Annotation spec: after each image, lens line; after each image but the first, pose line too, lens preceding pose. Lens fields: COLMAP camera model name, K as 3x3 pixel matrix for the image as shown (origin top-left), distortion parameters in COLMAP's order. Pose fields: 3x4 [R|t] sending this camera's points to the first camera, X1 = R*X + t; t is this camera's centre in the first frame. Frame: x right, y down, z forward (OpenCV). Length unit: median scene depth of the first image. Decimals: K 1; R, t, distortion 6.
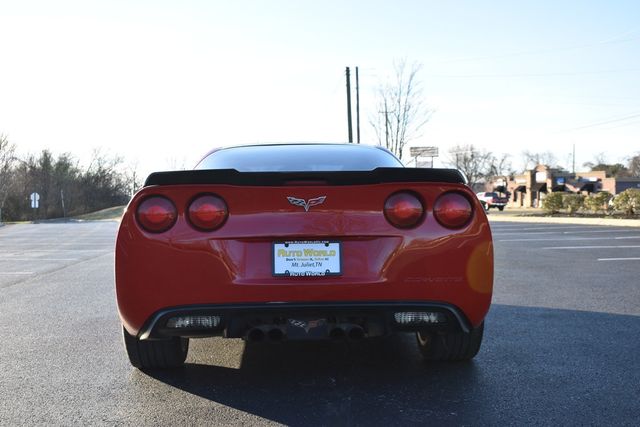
lens RADIAL K [[868.5, 0, 321.9], [0, 868.5, 214.9], [0, 0, 1]] dist [-0.149416, 0.000000]
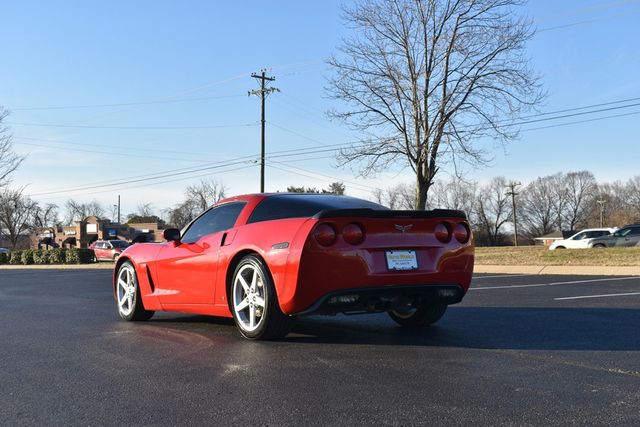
lens RADIAL K [[893.8, 0, 320.7], [0, 893.8, 212.0], [0, 0, 1]] dist [-0.032939, 0.000000]
pose [[0.864450, 0.016980, 0.502432, -1.042618], [0.014998, 0.998113, -0.059537, 0.056950], [-0.502495, 0.059002, 0.862565, -0.469255]]
